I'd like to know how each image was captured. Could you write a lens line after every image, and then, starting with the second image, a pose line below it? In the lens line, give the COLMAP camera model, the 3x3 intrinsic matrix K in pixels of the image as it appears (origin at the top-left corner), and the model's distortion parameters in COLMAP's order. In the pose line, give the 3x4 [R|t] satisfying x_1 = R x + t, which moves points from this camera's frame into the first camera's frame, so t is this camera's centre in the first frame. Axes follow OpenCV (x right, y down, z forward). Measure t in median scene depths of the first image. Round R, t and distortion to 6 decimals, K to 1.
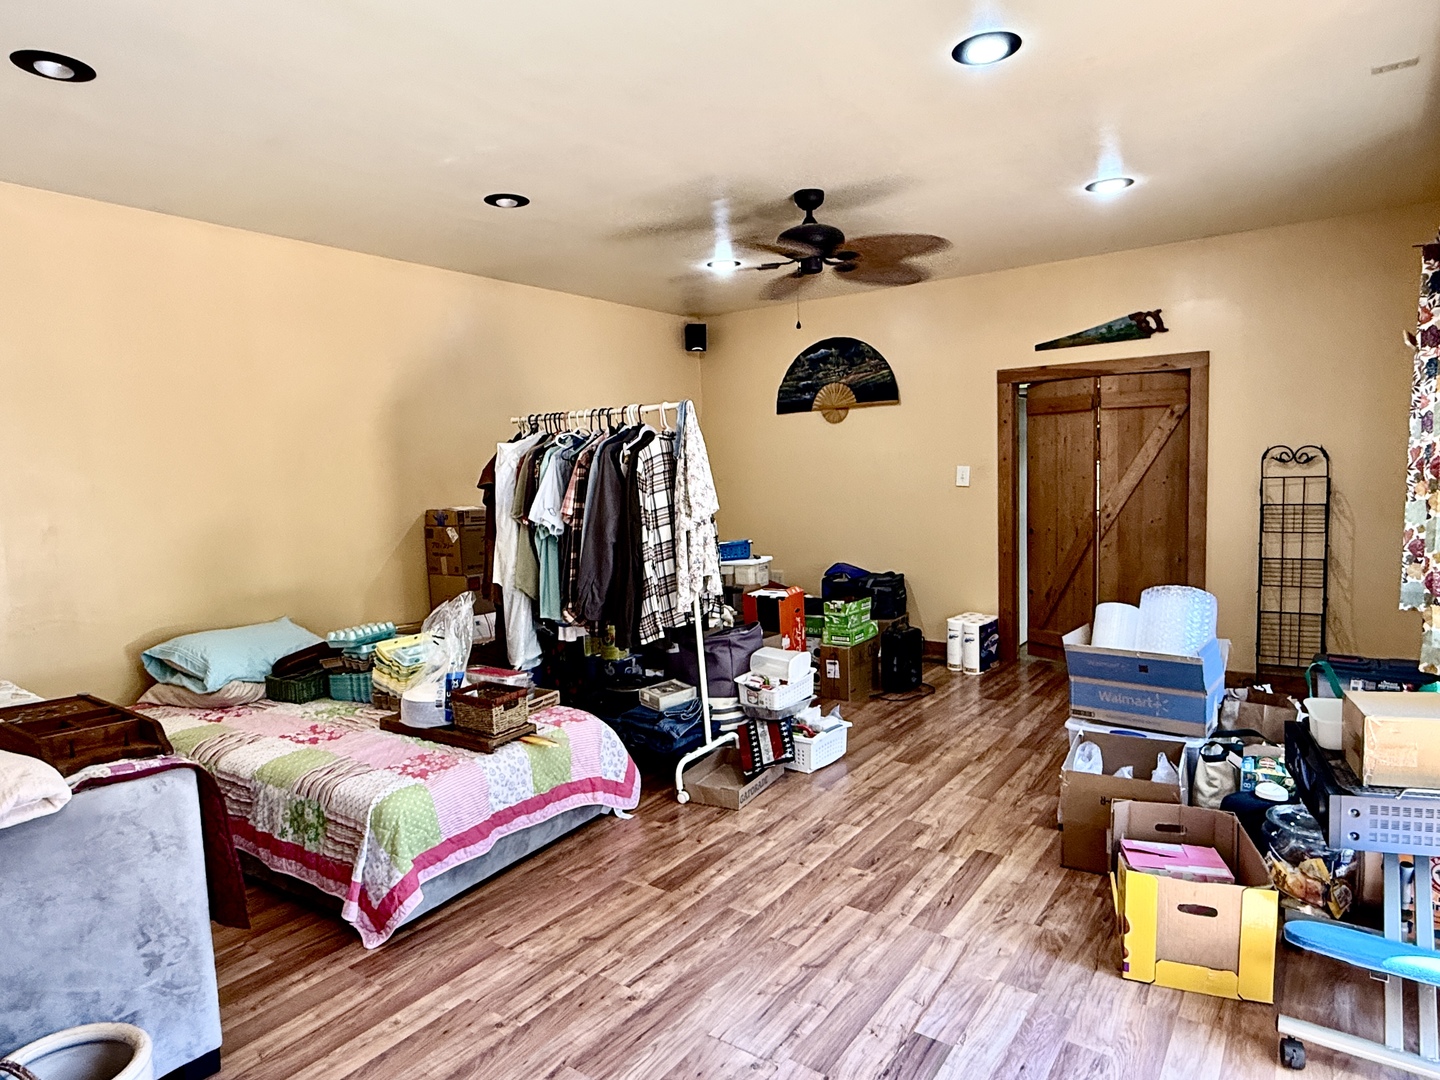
lens RADIAL K [[843.1, 0, 711.0], [0, 843.1, 544.9], [0, 0, 1]] dist [-0.000370, 0.000442]
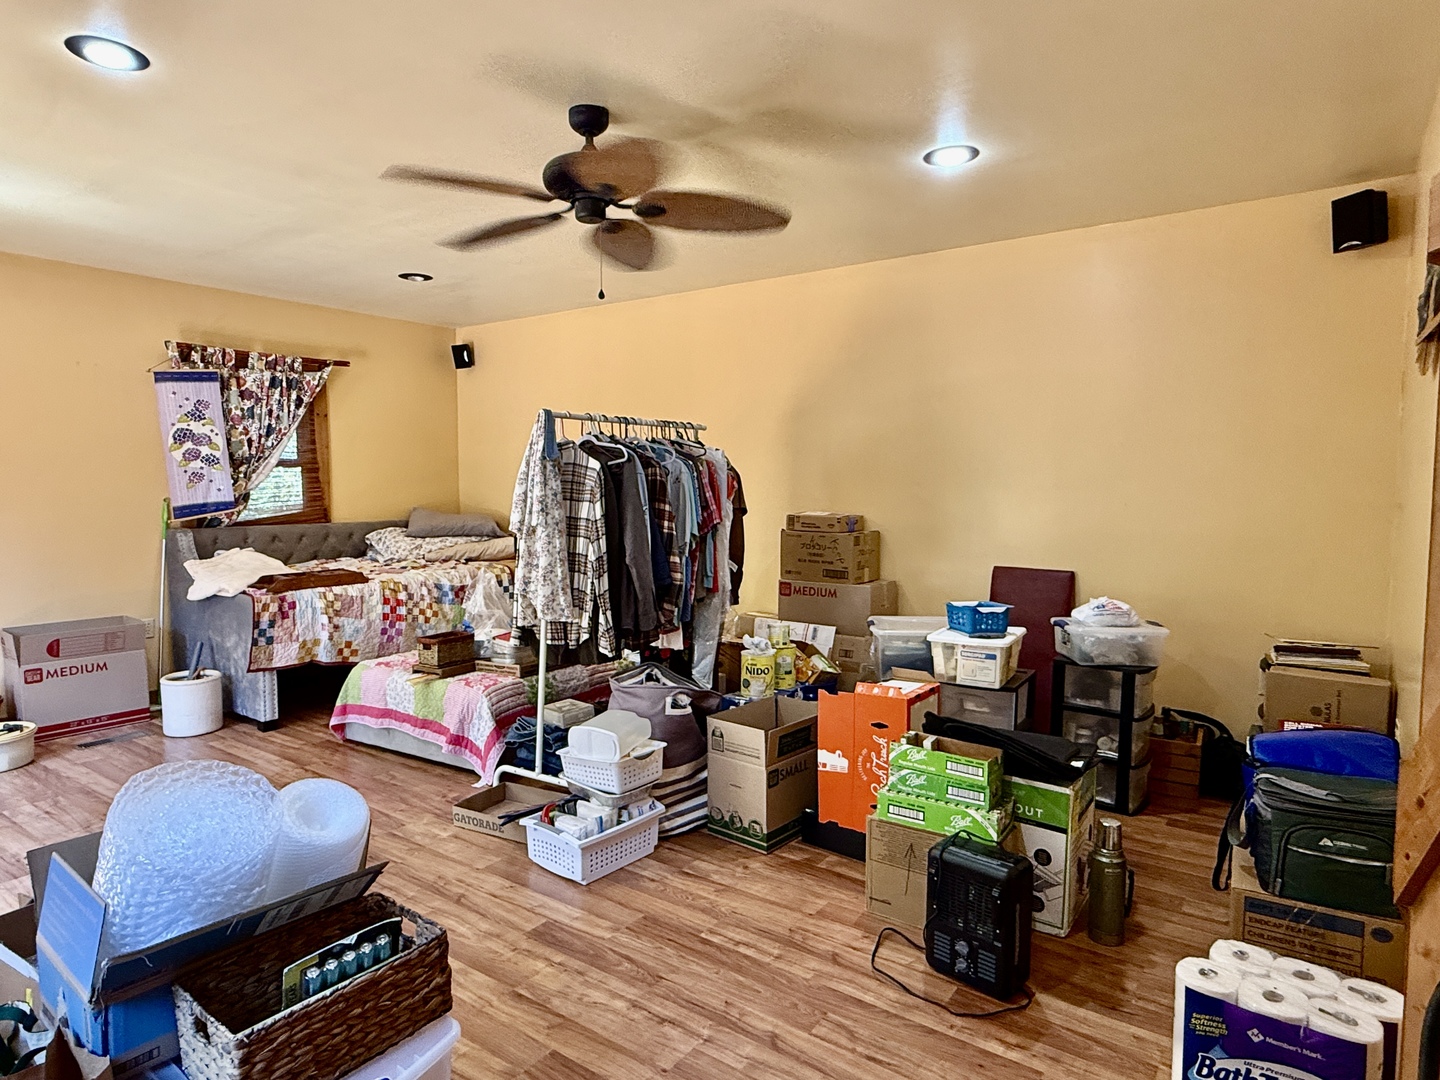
lens RADIAL K [[843.1, 0, 711.0], [0, 843.1, 544.9], [0, 0, 1]] dist [-0.000370, 0.000442]
pose [[0.008338, 0.113546, -0.993498, 0.867721], [-0.083174, 0.990168, 0.112467, -0.133622], [0.996500, 0.081695, 0.017700, 1.100822]]
